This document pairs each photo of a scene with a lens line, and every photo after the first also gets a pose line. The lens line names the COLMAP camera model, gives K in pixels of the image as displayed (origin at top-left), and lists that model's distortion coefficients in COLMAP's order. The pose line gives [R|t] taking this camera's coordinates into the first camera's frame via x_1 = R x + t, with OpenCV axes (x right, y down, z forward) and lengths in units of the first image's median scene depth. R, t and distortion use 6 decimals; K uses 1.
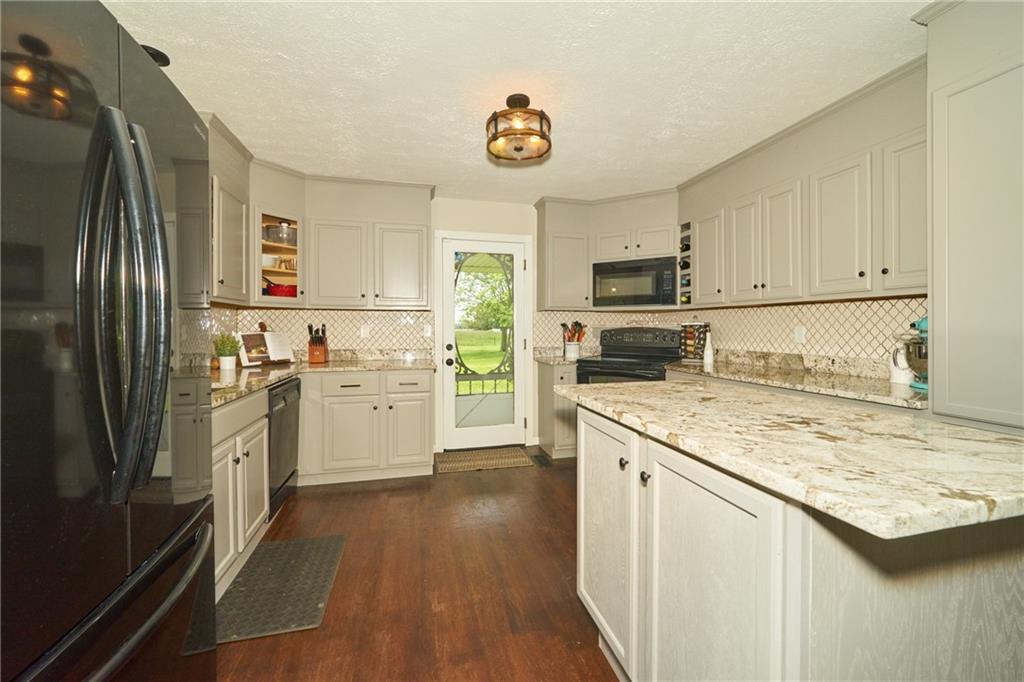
lens RADIAL K [[409.5, 0, 512.5], [0, 409.5, 327.1], [0, 0, 1]] dist [-0.006304, -0.000185]
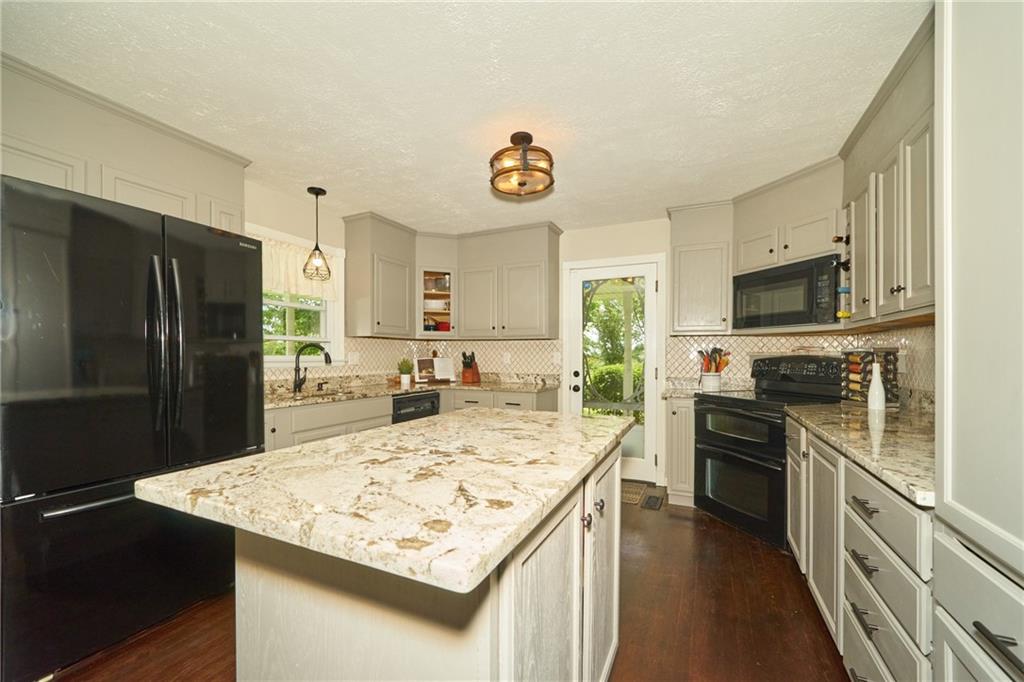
lens RADIAL K [[409.5, 0, 508.7], [0, 409.5, 357.1], [0, 0, 1]] dist [-0.006304, -0.000185]
pose [[0.773095, 0.005998, -0.634261, 0.419748], [-0.002681, 0.999977, 0.006189, 0.001048], [0.634284, -0.003084, 0.773094, 0.105270]]
